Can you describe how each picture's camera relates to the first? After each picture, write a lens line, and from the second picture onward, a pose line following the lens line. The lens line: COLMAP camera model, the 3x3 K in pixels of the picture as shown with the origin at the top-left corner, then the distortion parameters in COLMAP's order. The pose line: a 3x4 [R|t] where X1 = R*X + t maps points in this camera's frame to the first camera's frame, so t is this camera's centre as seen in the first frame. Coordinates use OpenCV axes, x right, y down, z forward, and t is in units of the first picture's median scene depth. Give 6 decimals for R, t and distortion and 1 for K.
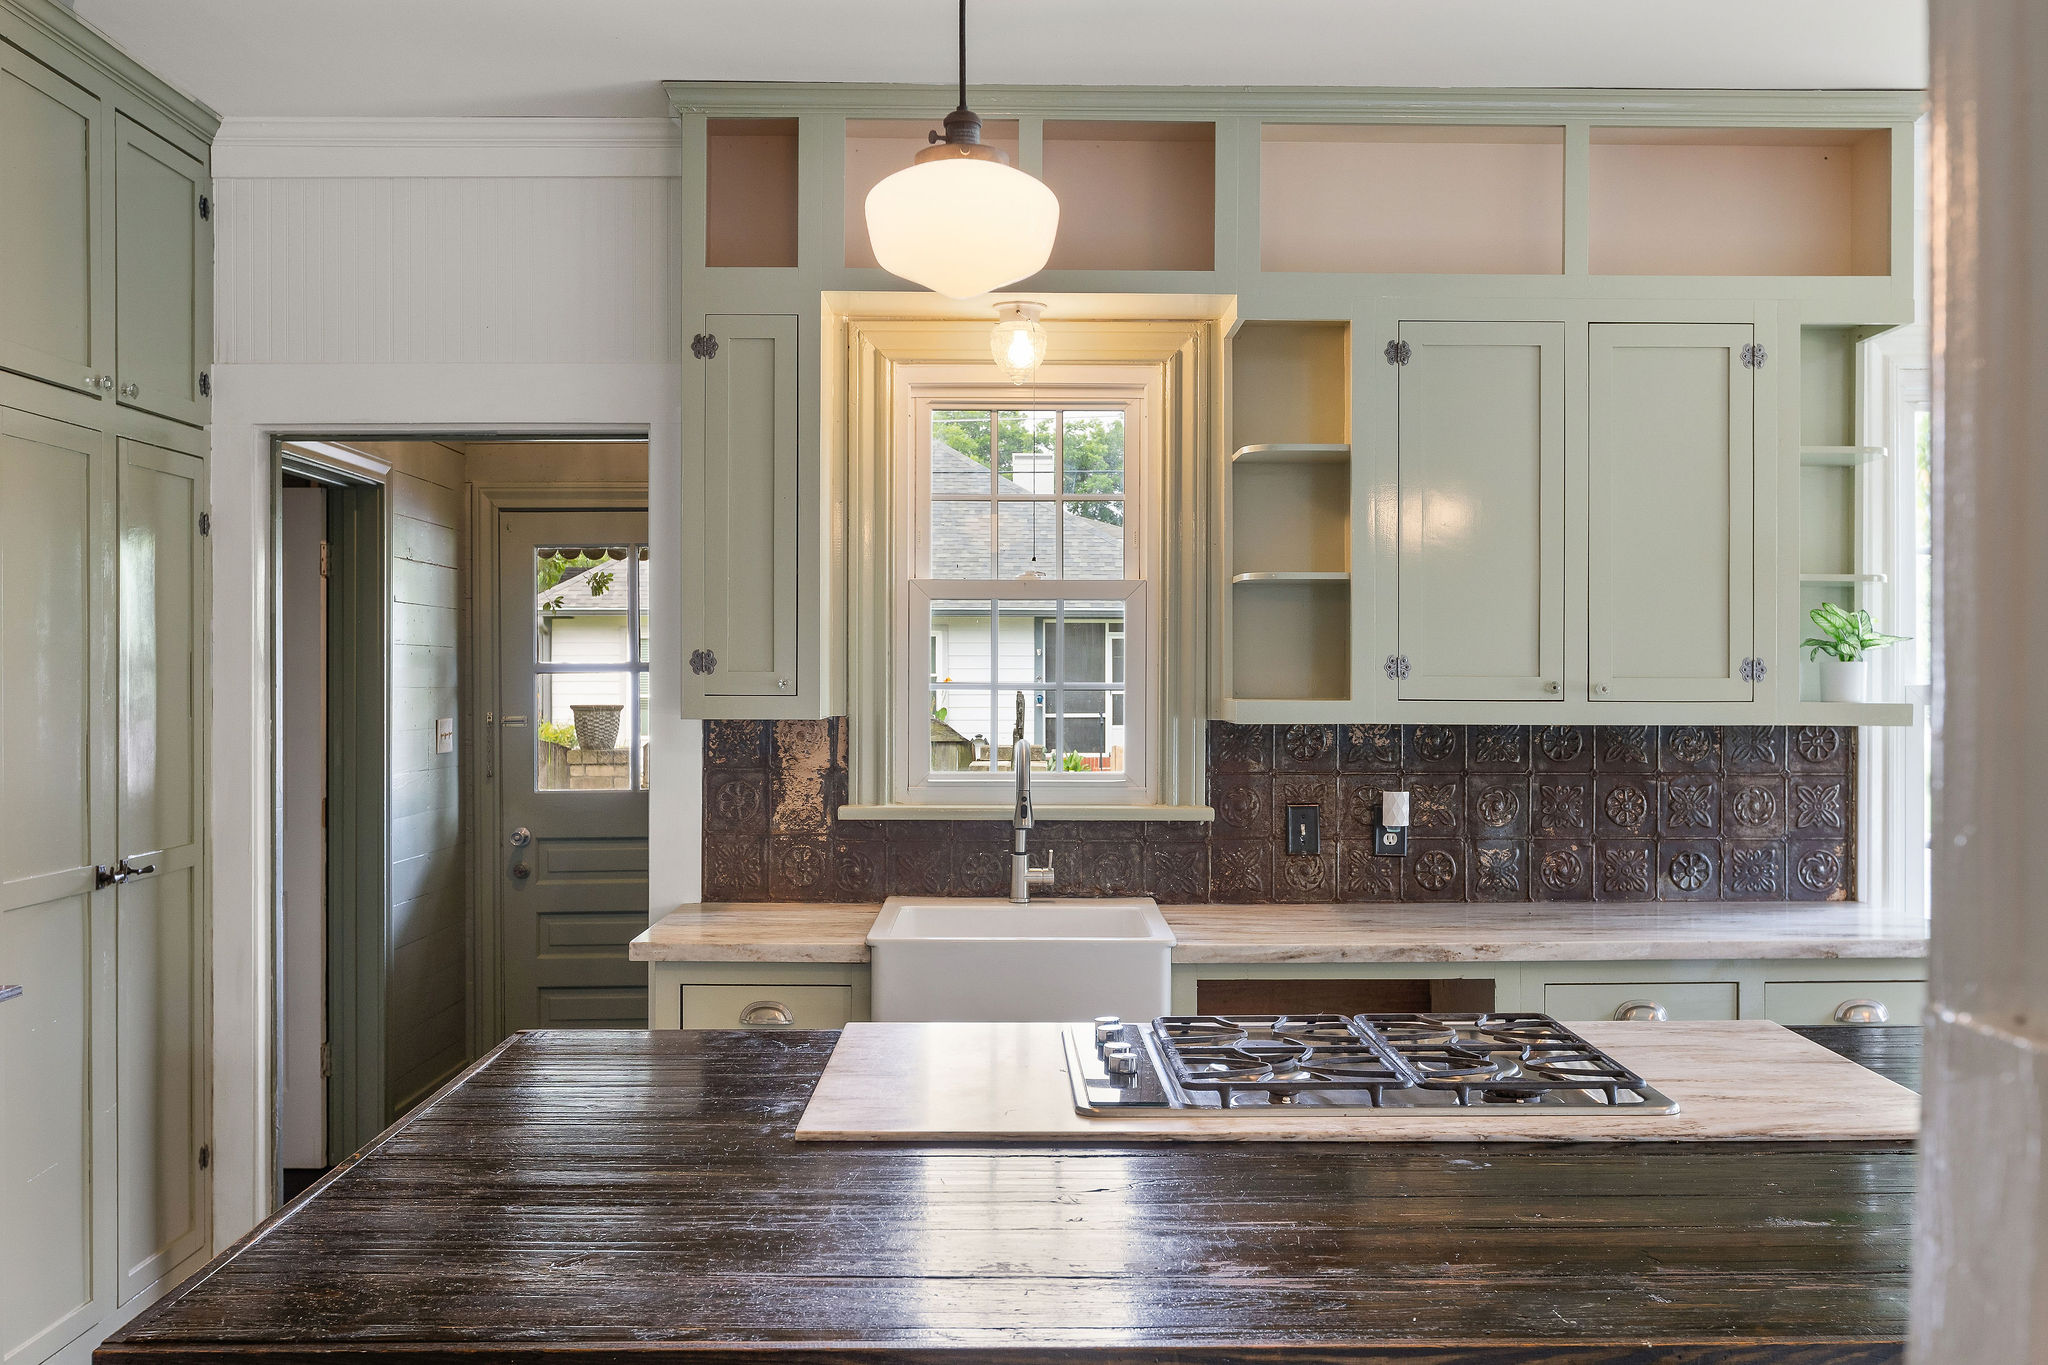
lens RADIAL K [[1795.8, 0, 1023.2], [0, 1795.8, 678.9], [0, 0, 1]] dist [-0.003887, 0.007047]
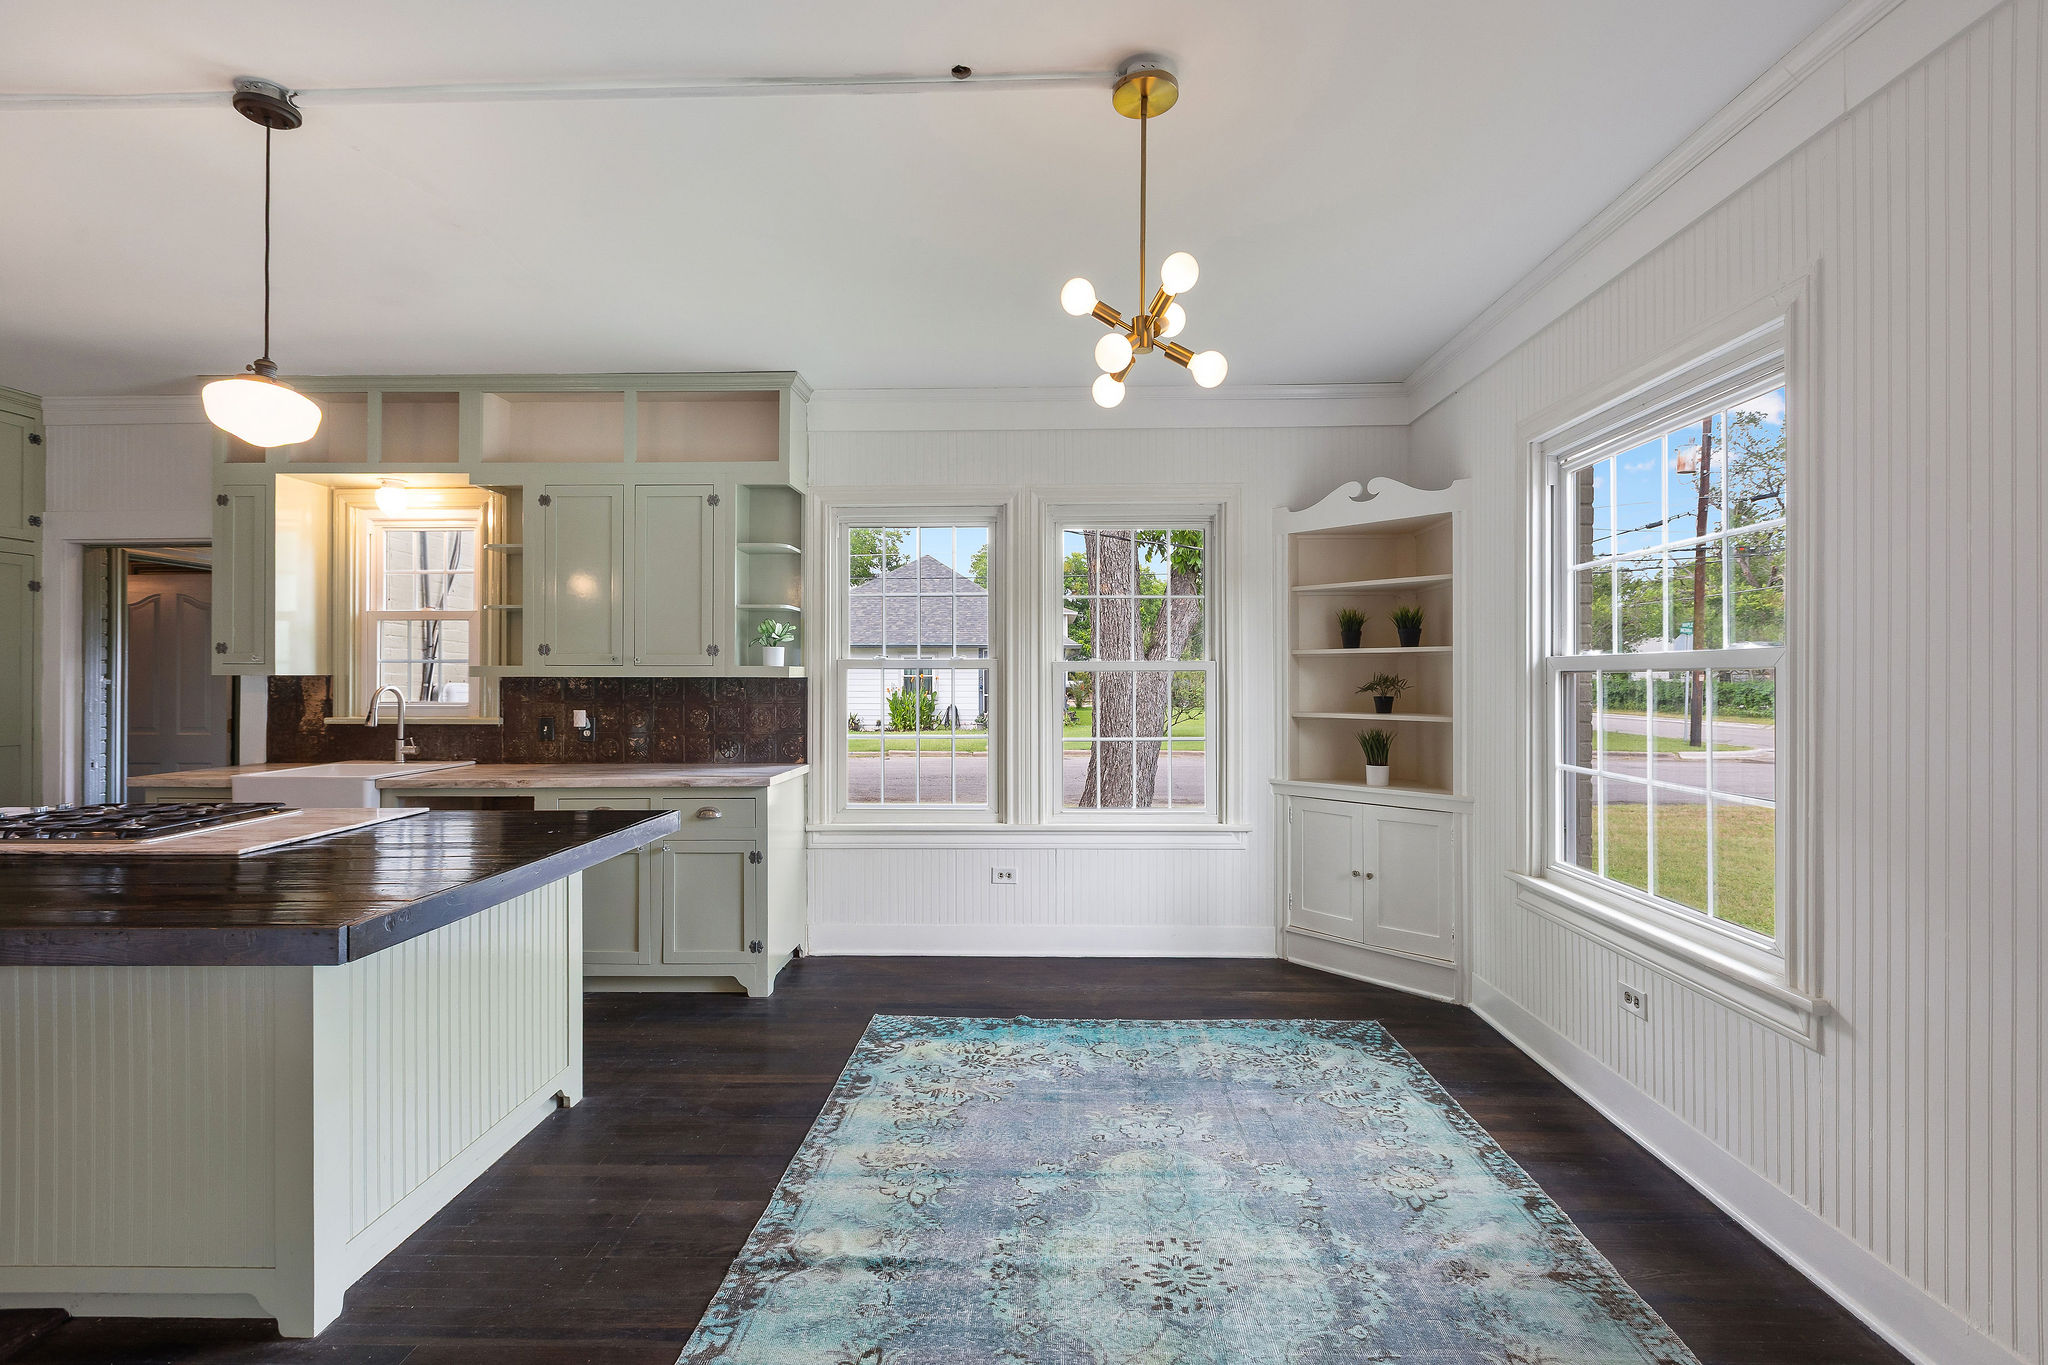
lens RADIAL K [[914.2, 0, 1029.4], [0, 914.2, 676.5], [0, 0, 1]] dist [0.003345, -0.001462]
pose [[0.998975, -0.002603, -0.045201, 0.771619], [0.002703, 0.999994, 0.002149, 0.022191], [0.045195, -0.002269, 0.998976, -0.042085]]
